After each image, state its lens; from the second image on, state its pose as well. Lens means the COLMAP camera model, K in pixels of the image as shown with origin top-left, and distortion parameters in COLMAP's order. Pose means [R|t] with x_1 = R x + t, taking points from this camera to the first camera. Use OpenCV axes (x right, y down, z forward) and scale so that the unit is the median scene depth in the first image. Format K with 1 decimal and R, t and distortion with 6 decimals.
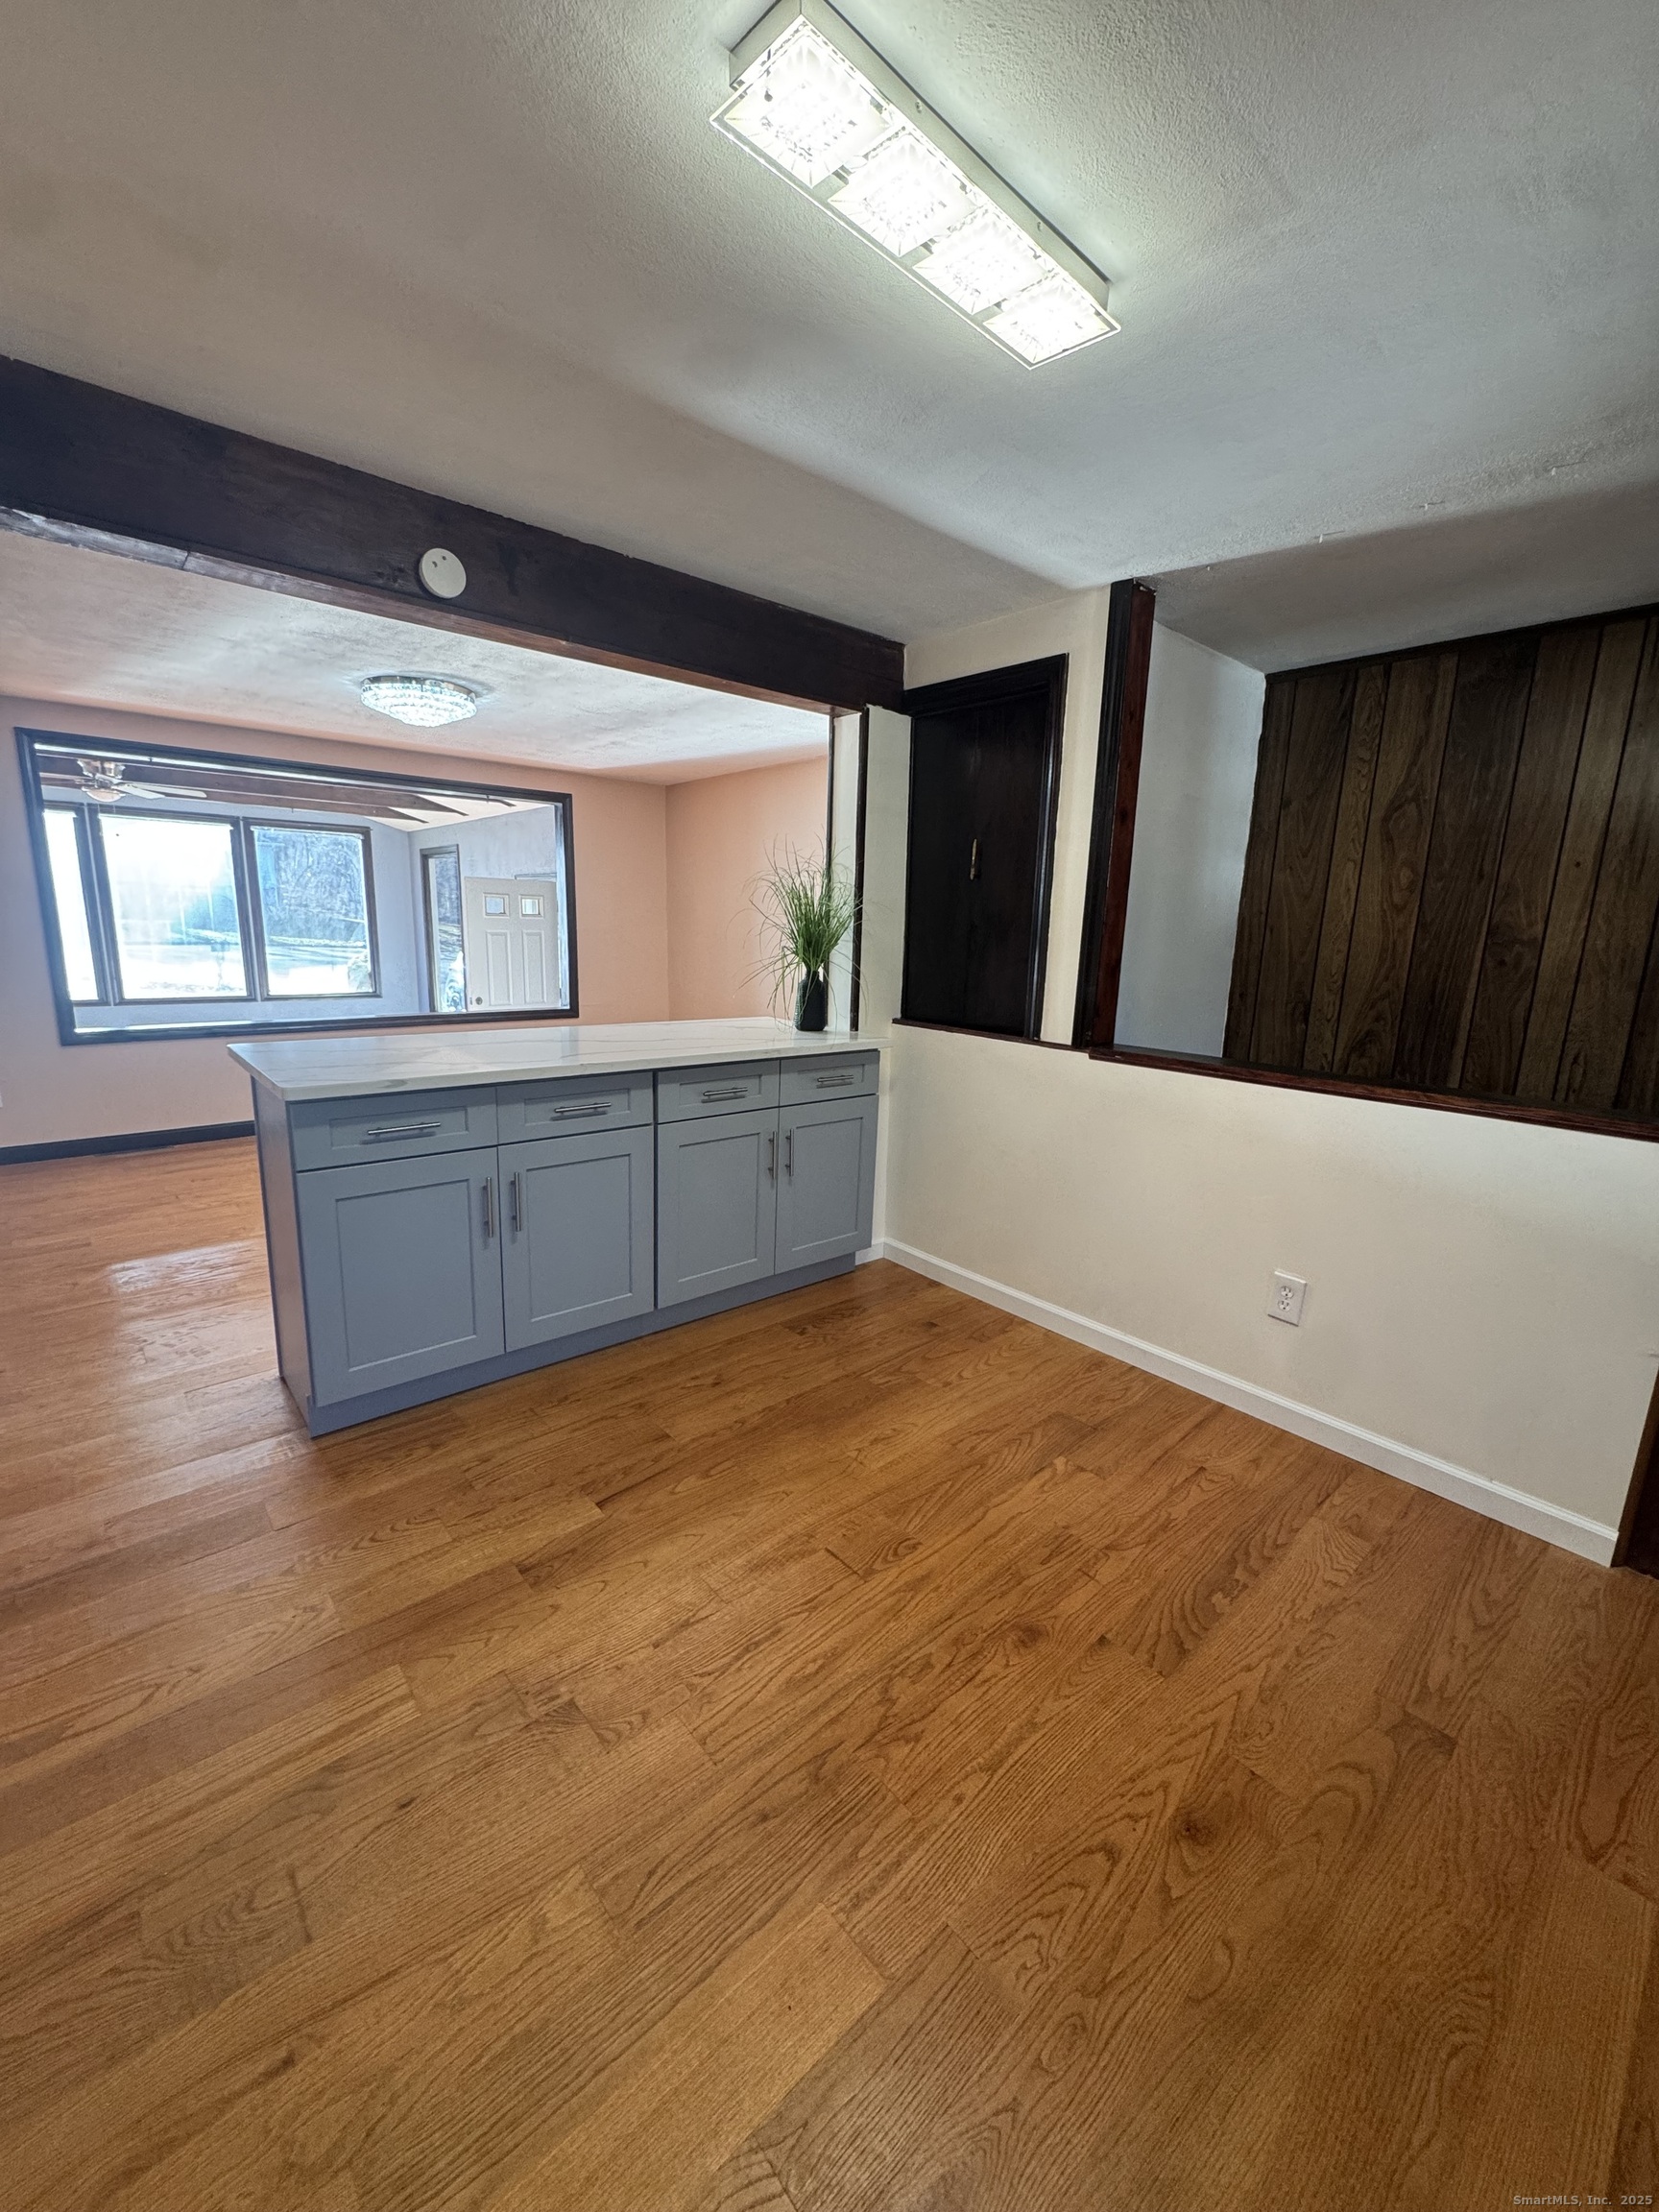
lens RADIAL K [[885.0, 0, 832.9], [0, 885.0, 1106.6], [0, 0, 1]] dist [-0.003330, -0.000280]
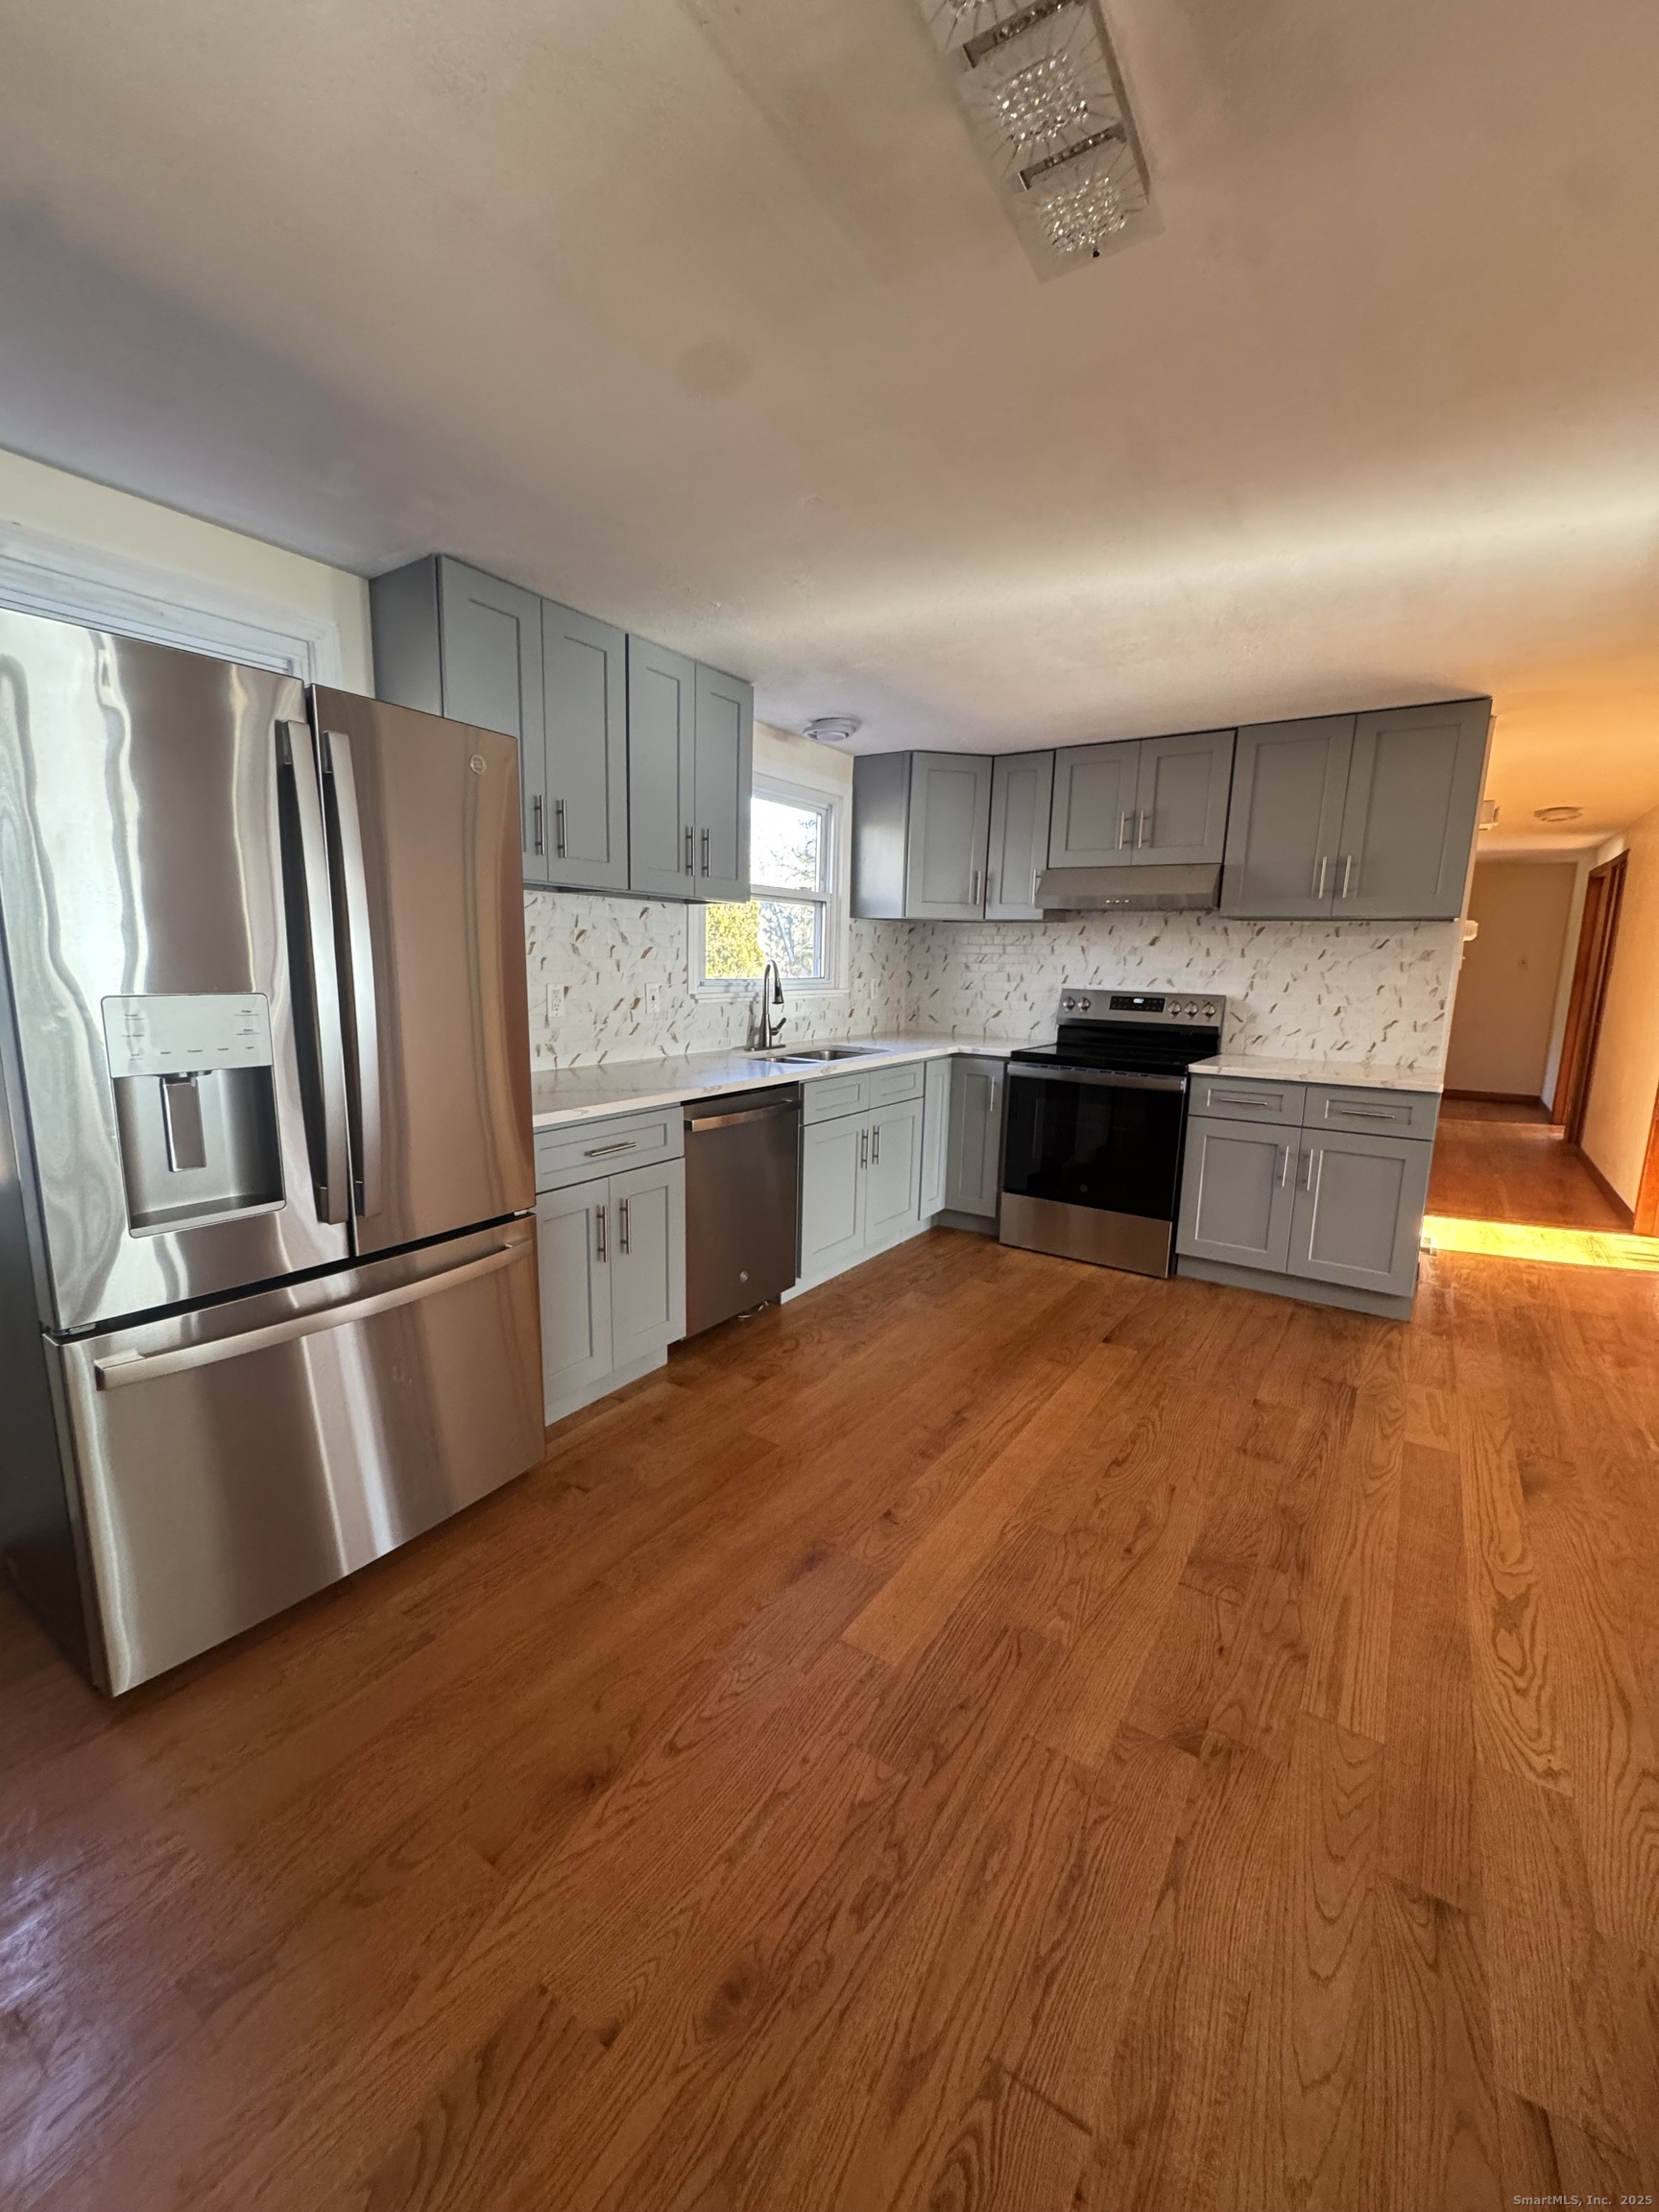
lens RADIAL K [[885.0, 0, 841.5], [0, 885.0, 1109.2], [0, 0, 1]] dist [-0.003330, -0.000280]
pose [[-0.965212, 0.002089, -0.261461, 0.354106], [-0.093331, 0.931341, 0.351986, -0.318981], [0.244245, 0.364143, -0.898746, 1.576565]]
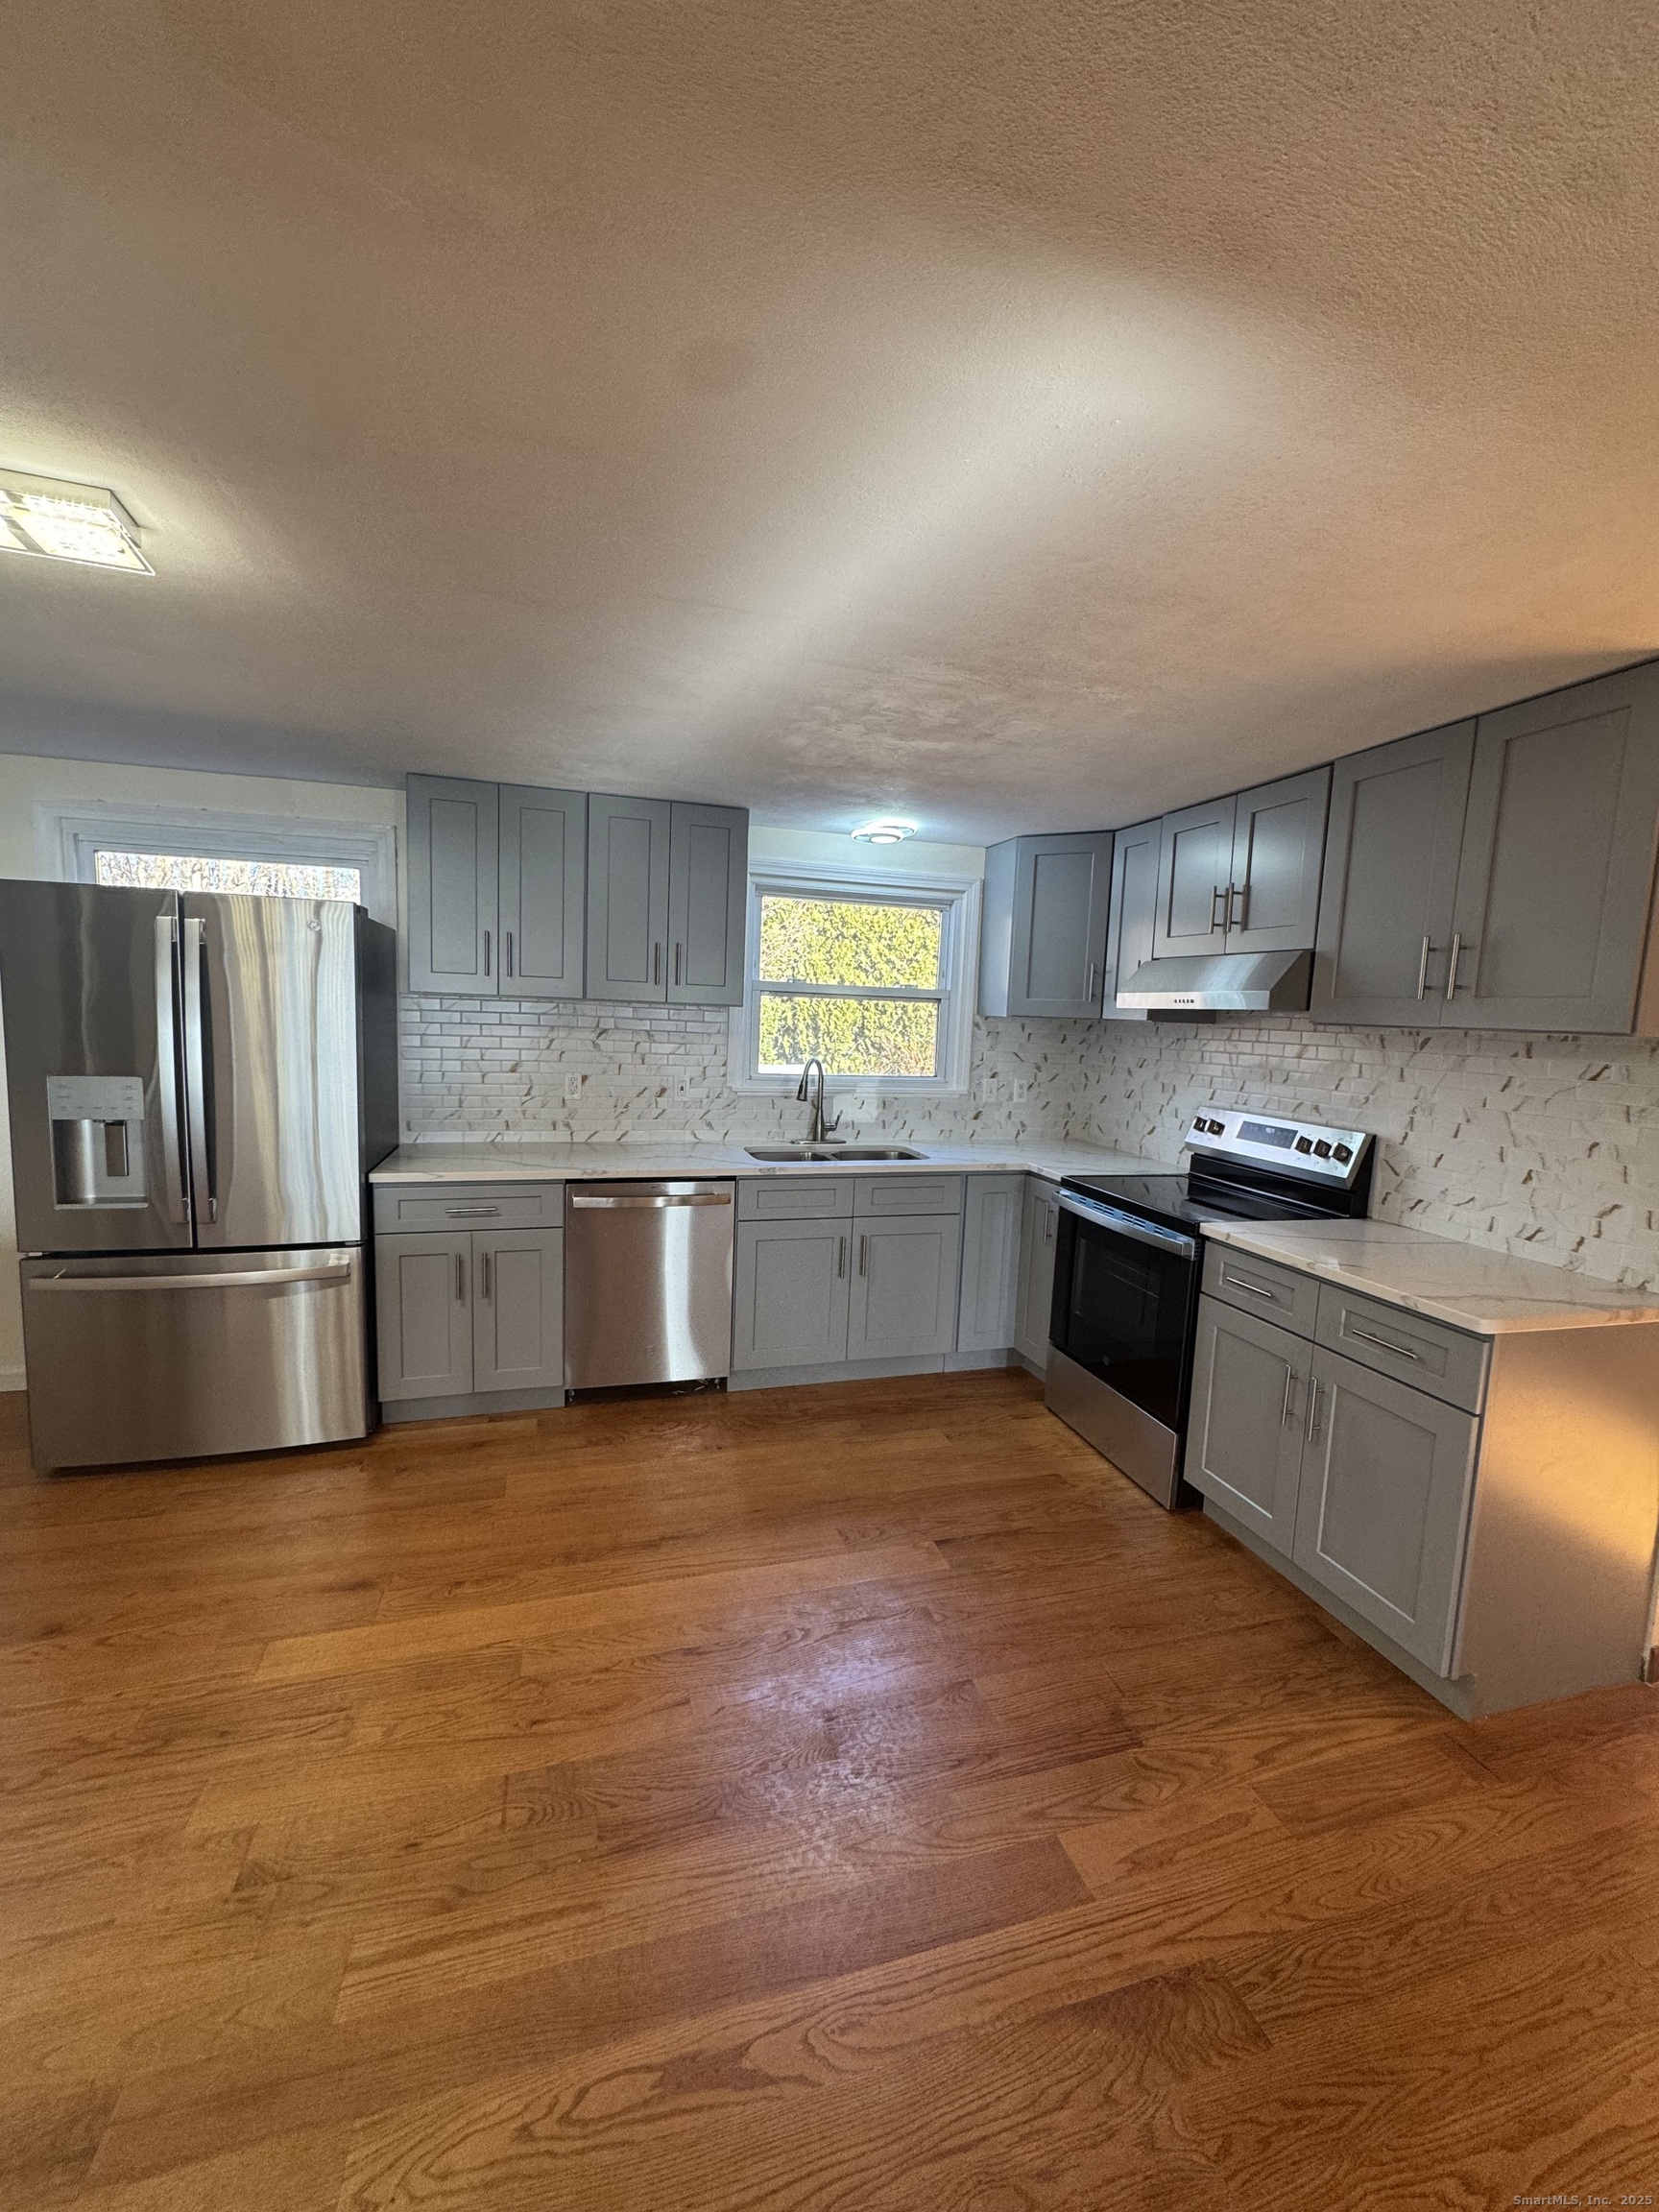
lens RADIAL K [[885.0, 0, 825.4], [0, 885.0, 1110.1], [0, 0, 1]] dist [-0.003330, -0.000280]
pose [[-0.907162, -0.101517, 0.408351, -1.237307], [0.027218, 0.954272, 0.297699, -0.435267], [-0.419900, 0.281176, -0.862916, 1.367217]]
